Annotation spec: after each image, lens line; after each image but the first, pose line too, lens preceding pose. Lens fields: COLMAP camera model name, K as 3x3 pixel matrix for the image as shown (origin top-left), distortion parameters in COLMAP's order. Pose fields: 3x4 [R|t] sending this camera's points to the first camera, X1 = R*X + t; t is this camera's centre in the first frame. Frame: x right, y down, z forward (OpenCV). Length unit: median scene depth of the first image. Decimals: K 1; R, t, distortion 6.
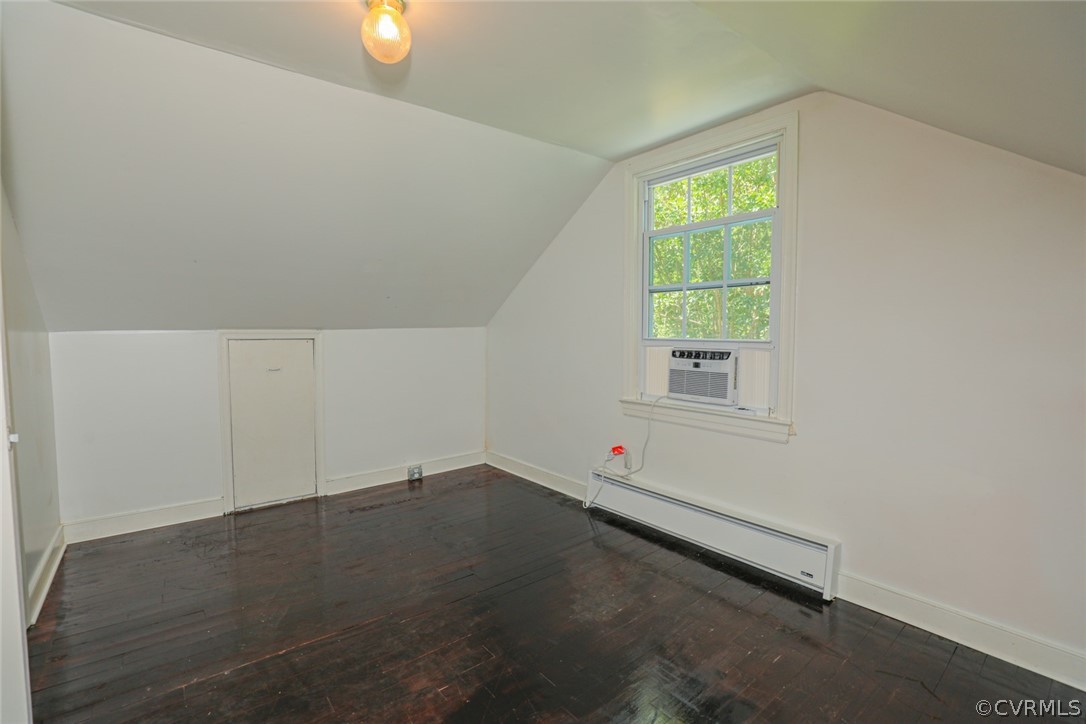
lens RADIAL K [[494.2, 0, 543.0], [0, 494.2, 362.0], [0, 0, 1]] dist [-0.037316, 0.008142]
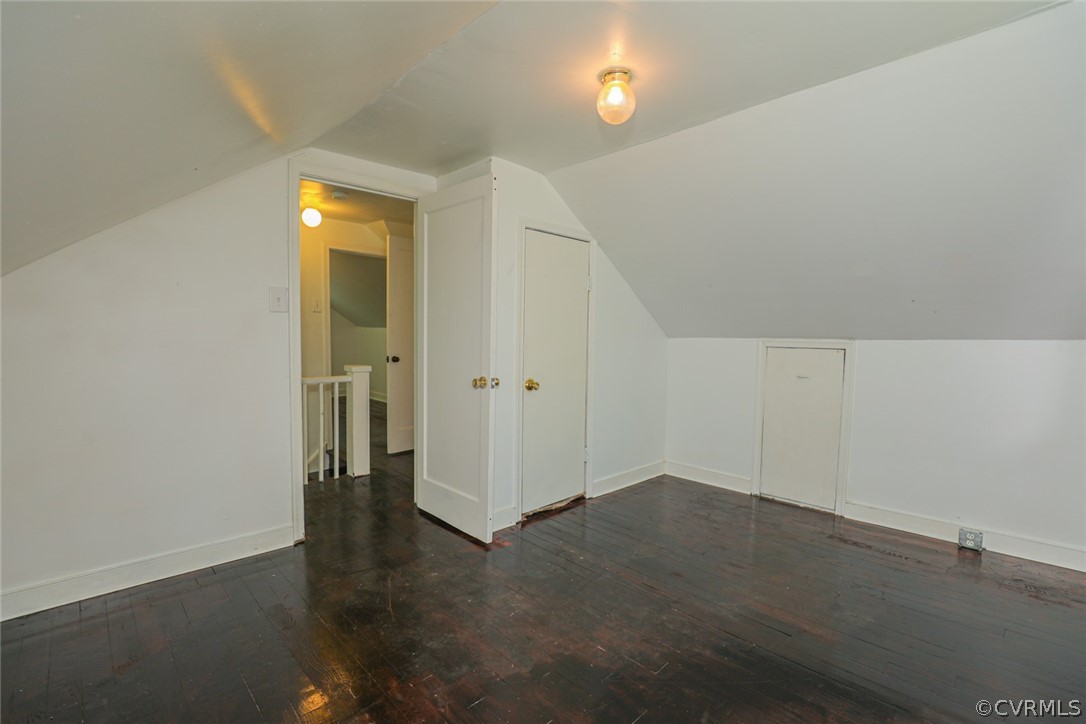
lens RADIAL K [[494.2, 0, 543.0], [0, 494.2, 362.0], [0, 0, 1]] dist [-0.037316, 0.008142]
pose [[0.087304, 0.056013, -0.994606, 0.454914], [-0.073807, 0.996038, 0.049615, -0.027798], [0.993444, 0.069077, 0.091092, 0.358151]]
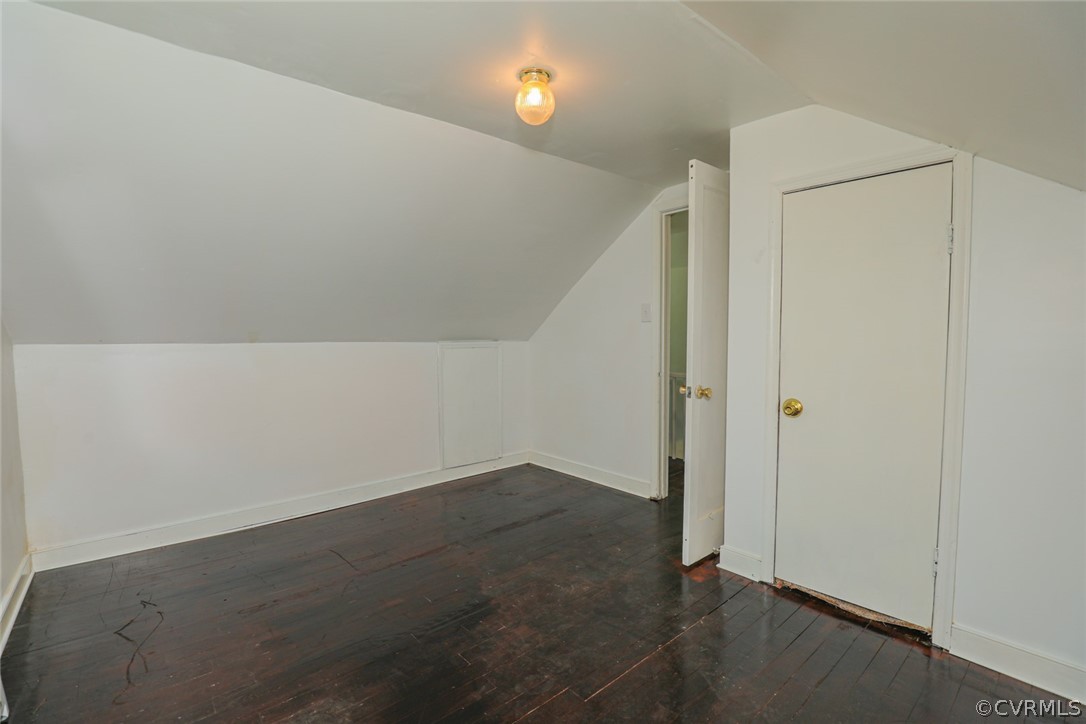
lens RADIAL K [[494.2, 0, 543.0], [0, 494.2, 362.0], [0, 0, 1]] dist [-0.037316, 0.008142]
pose [[-0.999499, 0.010361, -0.029919, -0.142868], [0.006675, 0.992657, 0.120777, -0.083834], [0.030951, 0.120517, -0.992229, 1.101508]]
